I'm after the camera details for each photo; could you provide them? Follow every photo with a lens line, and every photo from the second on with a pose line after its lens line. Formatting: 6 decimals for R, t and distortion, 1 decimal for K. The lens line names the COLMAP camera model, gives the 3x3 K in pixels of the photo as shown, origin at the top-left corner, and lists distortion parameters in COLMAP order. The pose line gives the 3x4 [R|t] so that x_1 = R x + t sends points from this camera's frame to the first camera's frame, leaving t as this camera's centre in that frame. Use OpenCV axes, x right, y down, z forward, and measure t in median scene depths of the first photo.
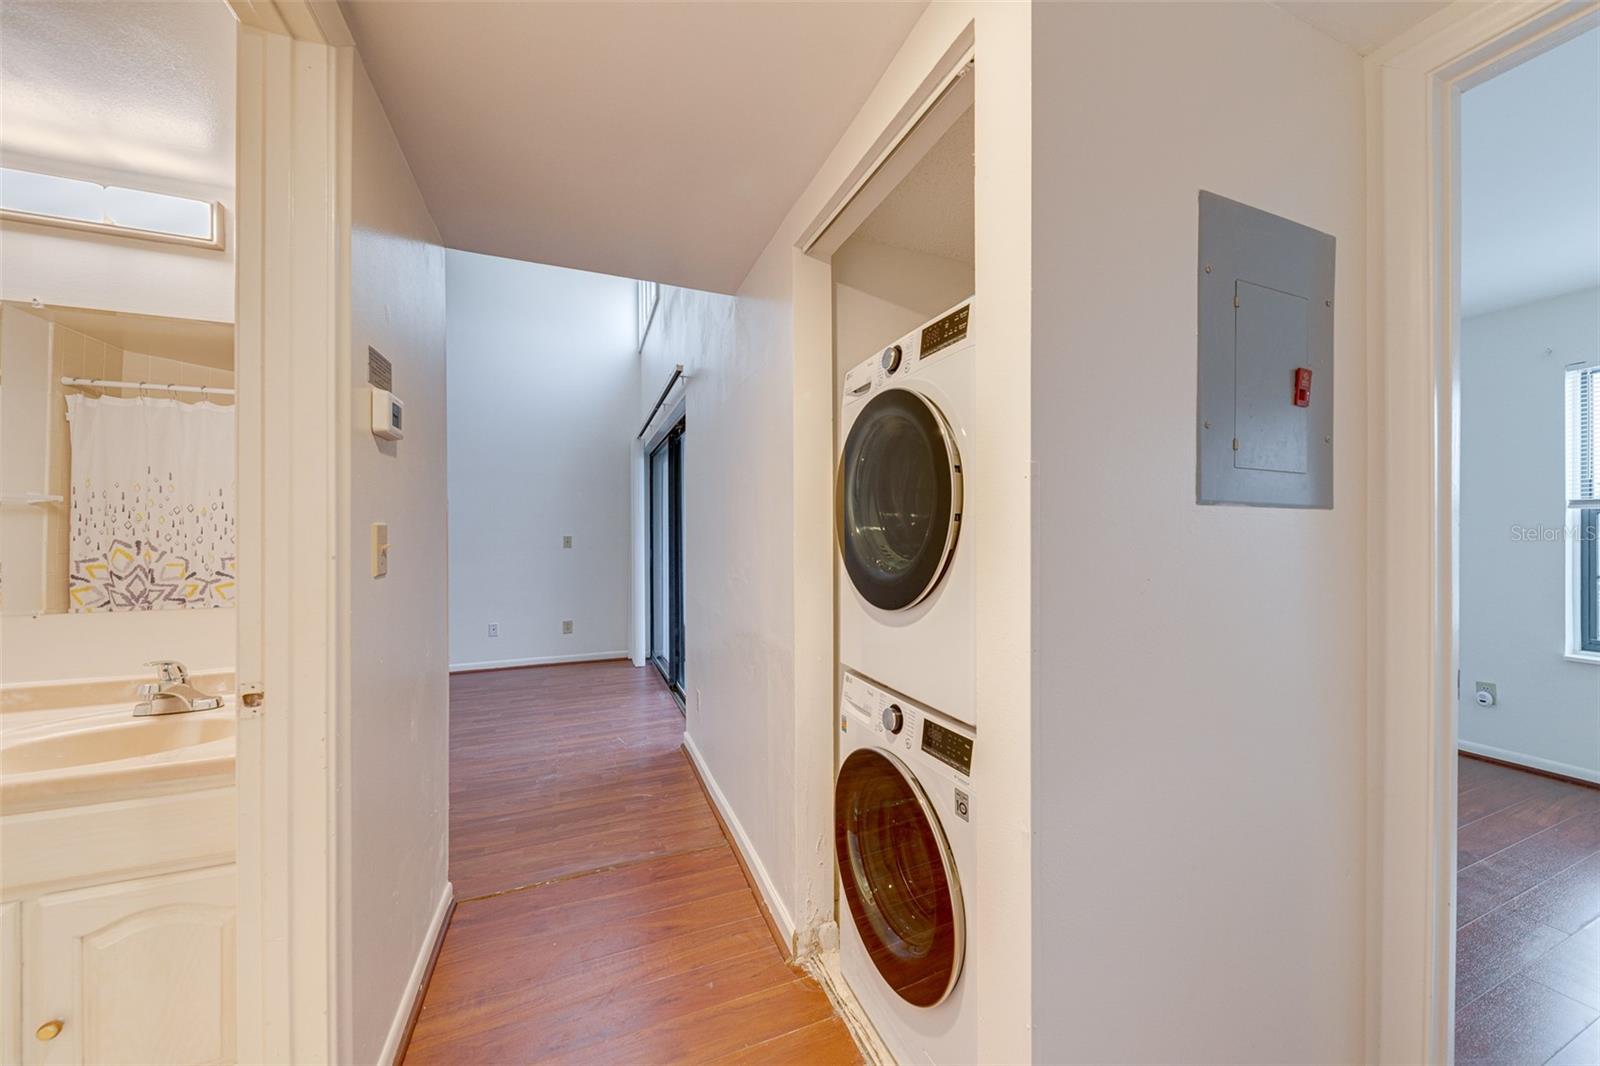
lens RADIAL K [[550.1, 0, 806.6], [0, 550.1, 536.3], [0, 0, 1]] dist [0.014323, -0.006336]
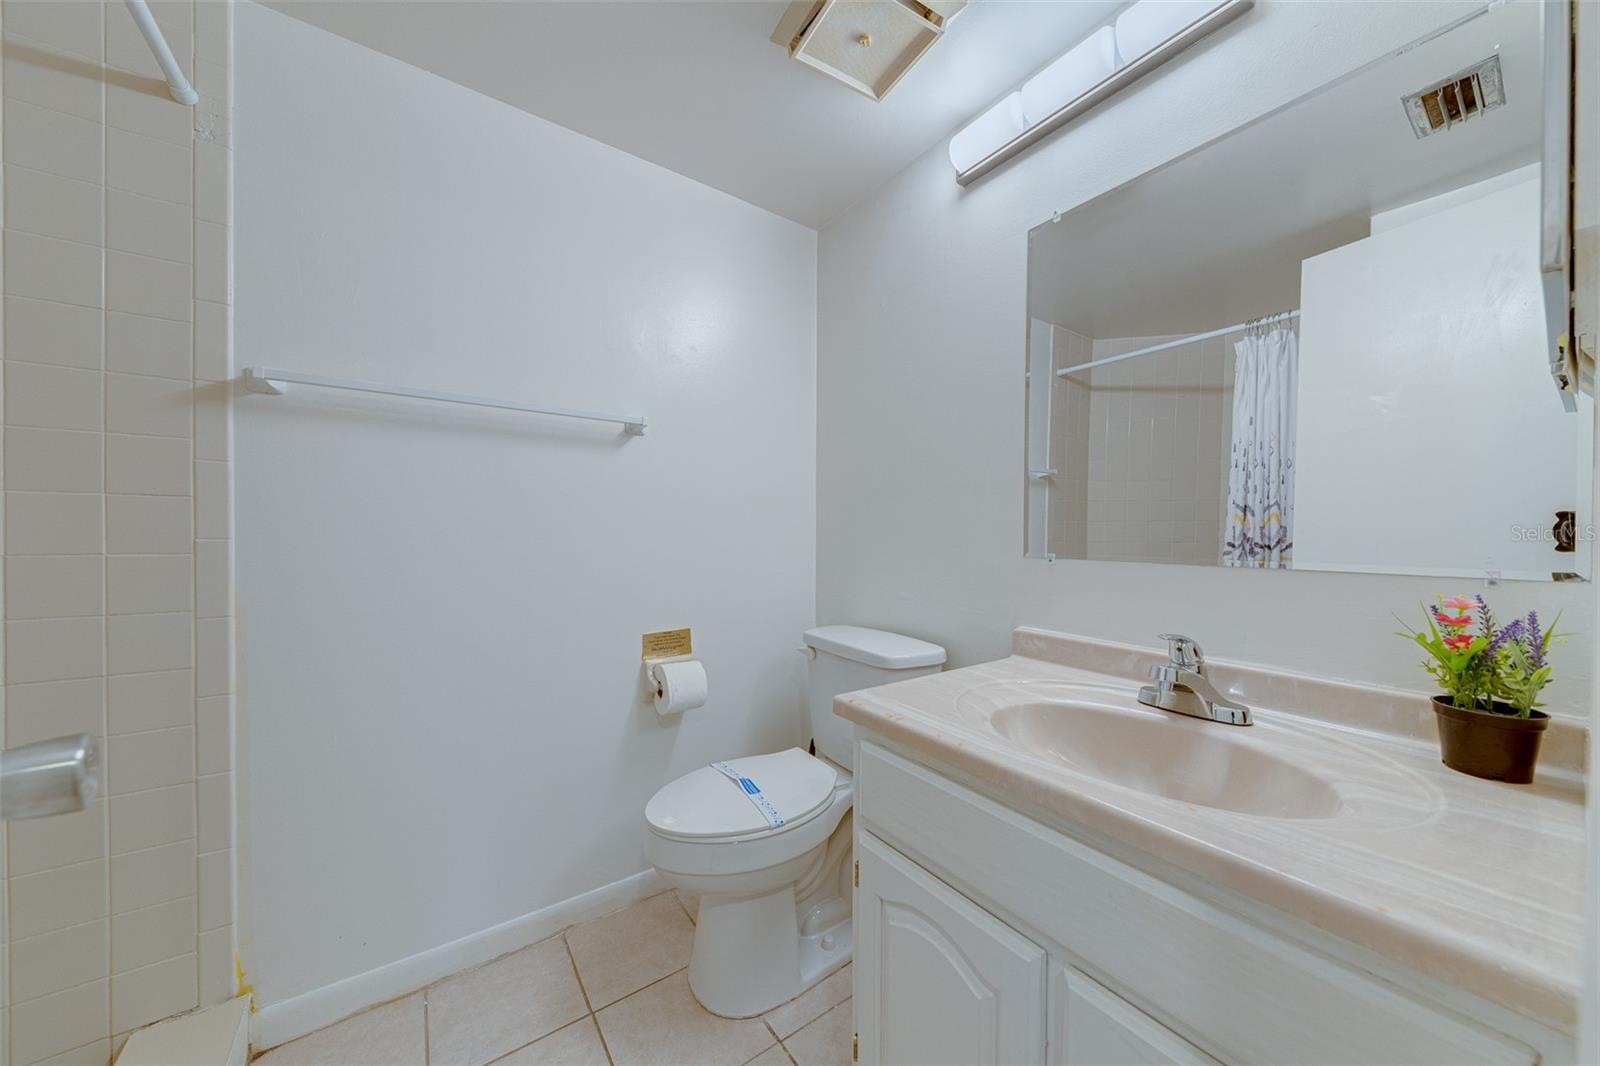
lens RADIAL K [[550.1, 0, 806.6], [0, 550.1, 536.3], [0, 0, 1]] dist [0.014323, -0.006336]
pose [[0.231648, 0.016382, -0.972662, -0.587162], [-0.008603, 0.999854, 0.014791, 0.093456], [0.972762, 0.004941, 0.231755, 0.382662]]
